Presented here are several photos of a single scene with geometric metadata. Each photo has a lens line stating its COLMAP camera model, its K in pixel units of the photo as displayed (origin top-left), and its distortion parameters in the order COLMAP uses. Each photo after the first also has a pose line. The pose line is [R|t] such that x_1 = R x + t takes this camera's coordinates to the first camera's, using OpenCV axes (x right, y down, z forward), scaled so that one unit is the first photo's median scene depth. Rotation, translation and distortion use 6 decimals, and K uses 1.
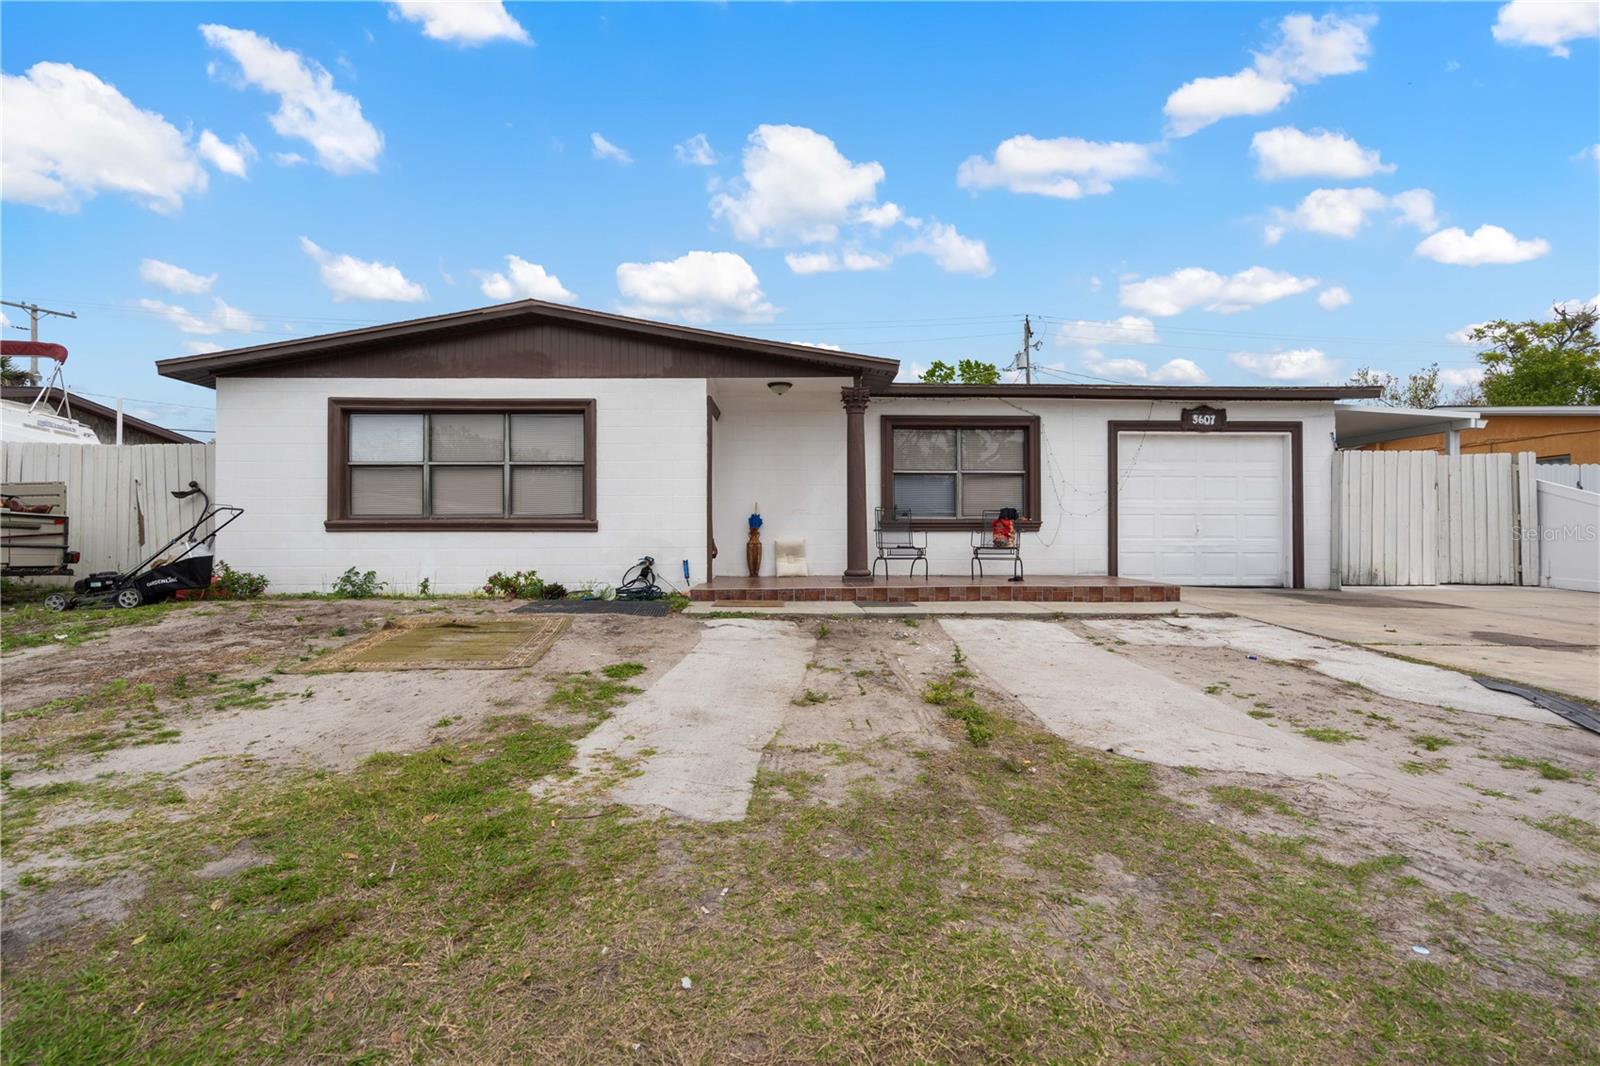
lens RADIAL K [[723.4, 0, 793.1], [0, 723.4, 527.9], [0, 0, 1]] dist [-0.002091, -0.000140]
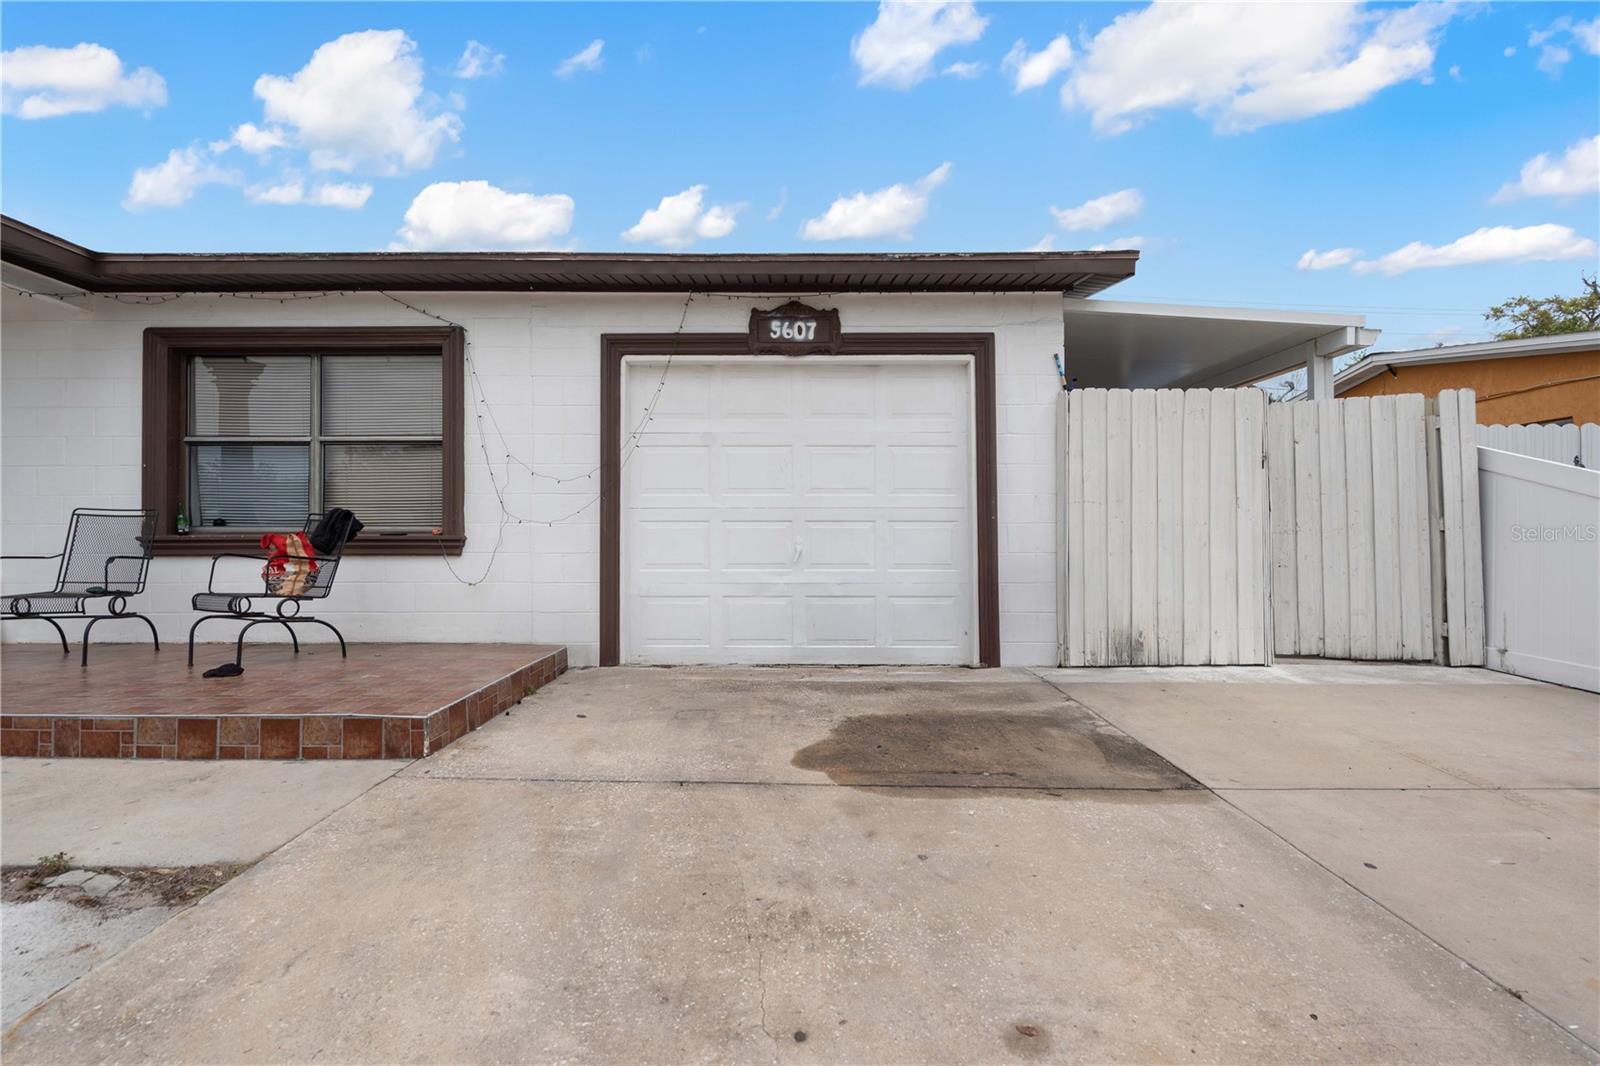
lens RADIAL K [[723.4, 0, 797.6], [0, 723.4, 529.2], [0, 0, 1]] dist [-0.002091, -0.000140]
pose [[0.999729, -0.003317, -0.023054, 6.535719], [0.003188, 0.999979, -0.005648, -0.111812], [0.023072, 0.005573, 0.999718, 5.647525]]
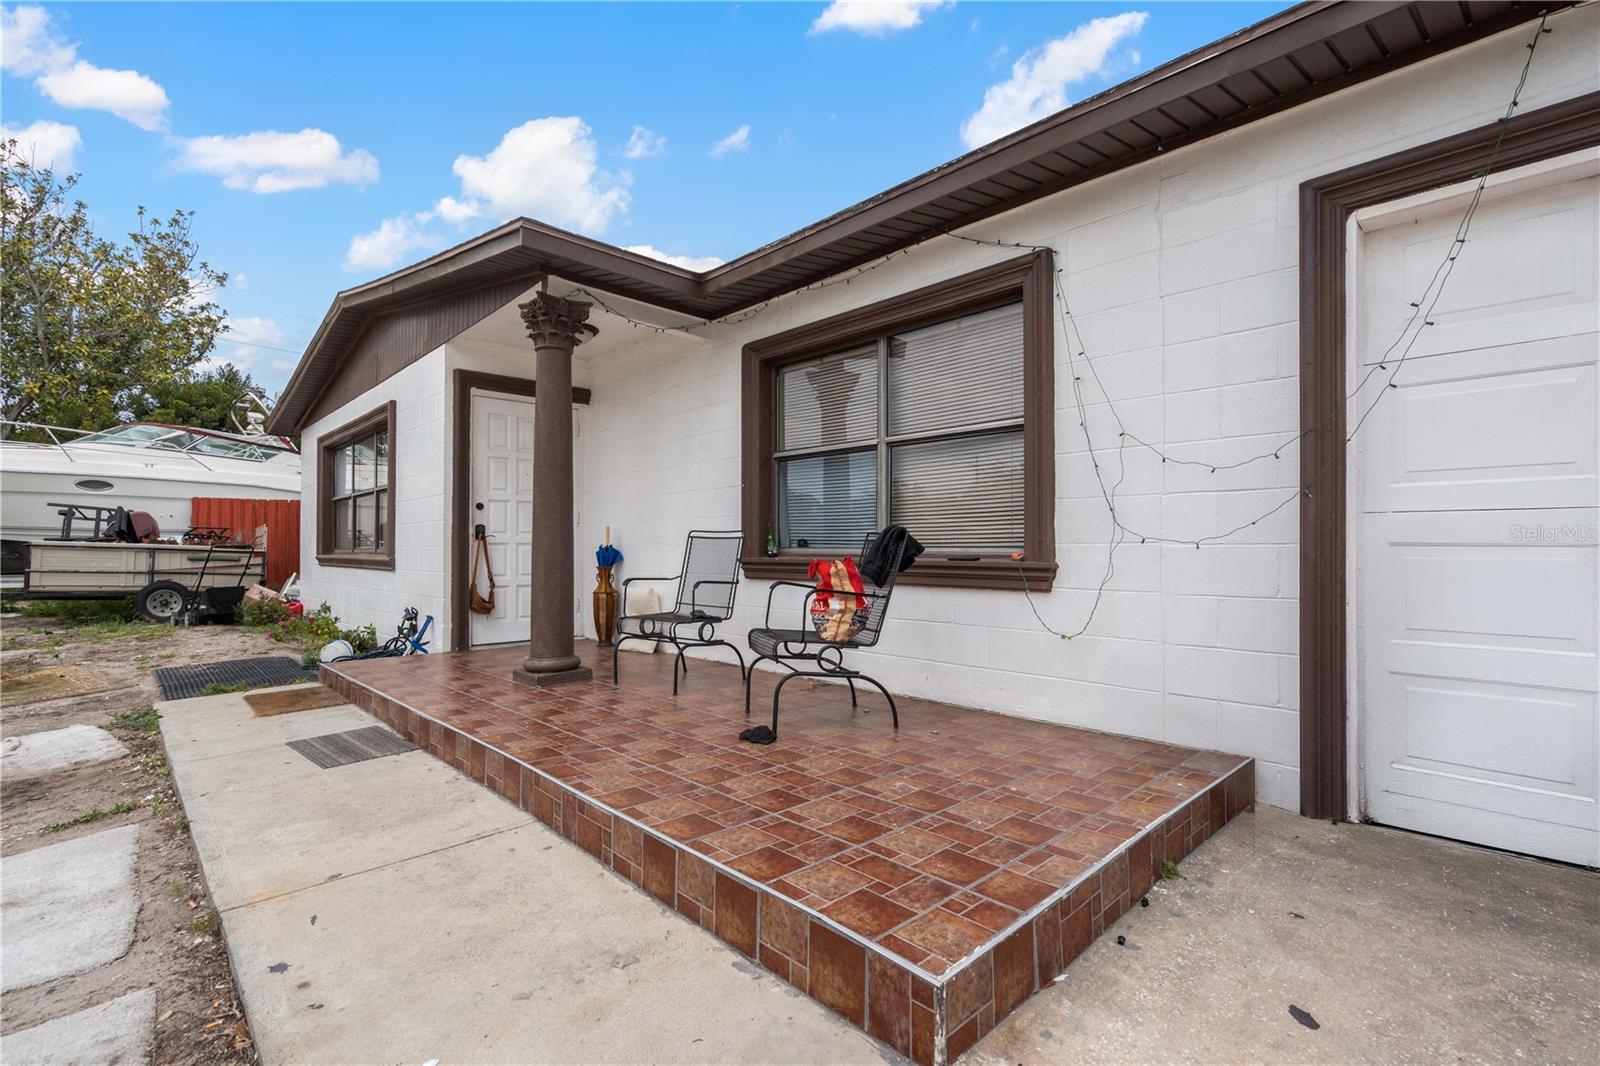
lens RADIAL K [[723.4, 0, 796.3], [0, 723.4, 545.0], [0, 0, 1]] dist [-0.002091, -0.000140]
pose [[0.675053, -0.003994, -0.737758, 5.677402], [0.004717, 0.999988, -0.001098, -0.192080], [0.737754, -0.002739, 0.675064, 7.677412]]
